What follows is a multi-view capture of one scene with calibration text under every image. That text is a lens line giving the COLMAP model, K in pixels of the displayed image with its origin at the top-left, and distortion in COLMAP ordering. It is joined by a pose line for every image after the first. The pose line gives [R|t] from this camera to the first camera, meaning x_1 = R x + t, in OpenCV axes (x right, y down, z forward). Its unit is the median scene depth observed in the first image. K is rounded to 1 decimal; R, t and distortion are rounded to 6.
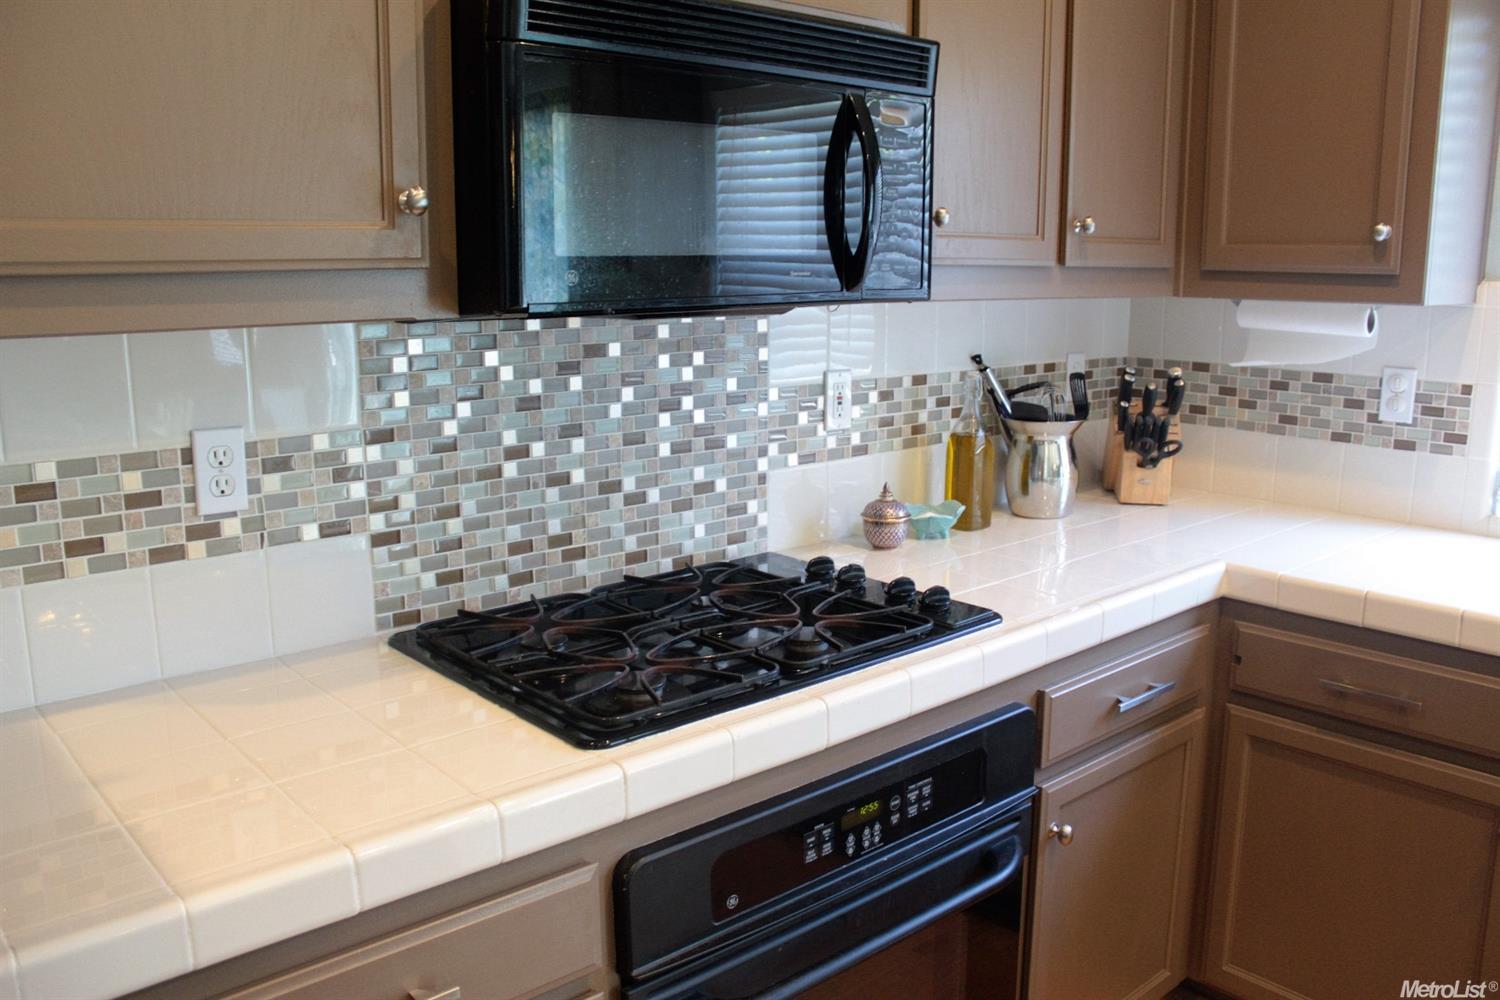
lens RADIAL K [[1219.6, 0, 755.0], [0, 1219.6, 491.8], [0, 0, 1]] dist [-0.140560, 0.063098]
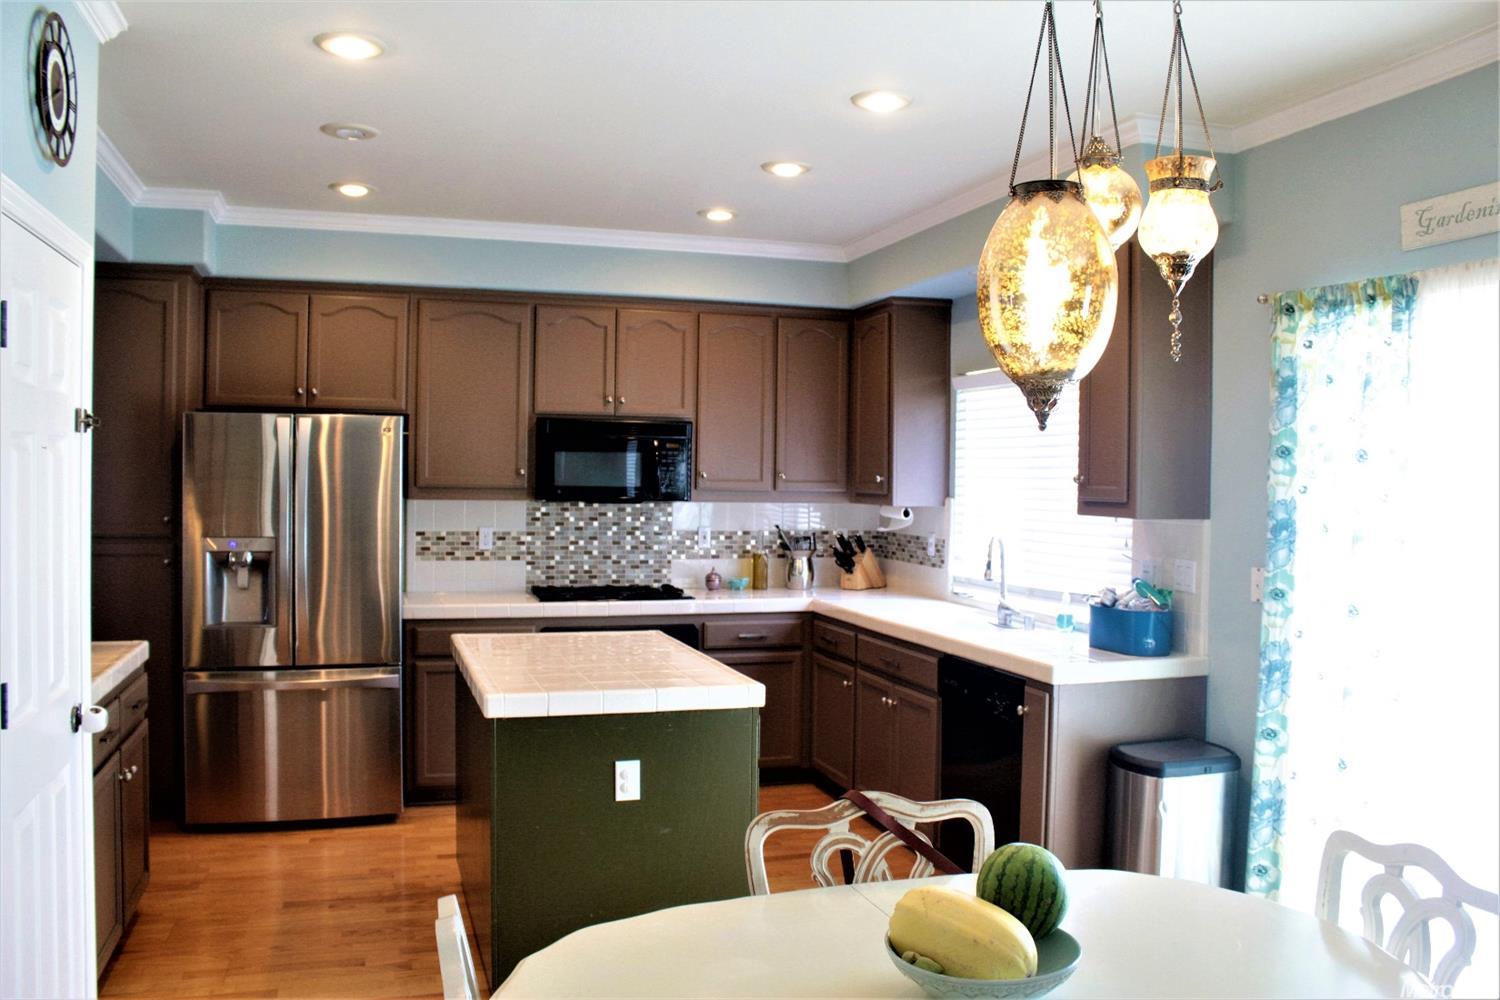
lens RADIAL K [[1219.6, 0, 747.6], [0, 1219.6, 499.0], [0, 0, 1]] dist [-0.140560, 0.063098]
pose [[0.913870, 0.021945, -0.405414, 1.505238], [-0.091017, 0.984197, -0.151893, 0.296085], [0.395674, 0.175710, 0.901425, -1.748200]]
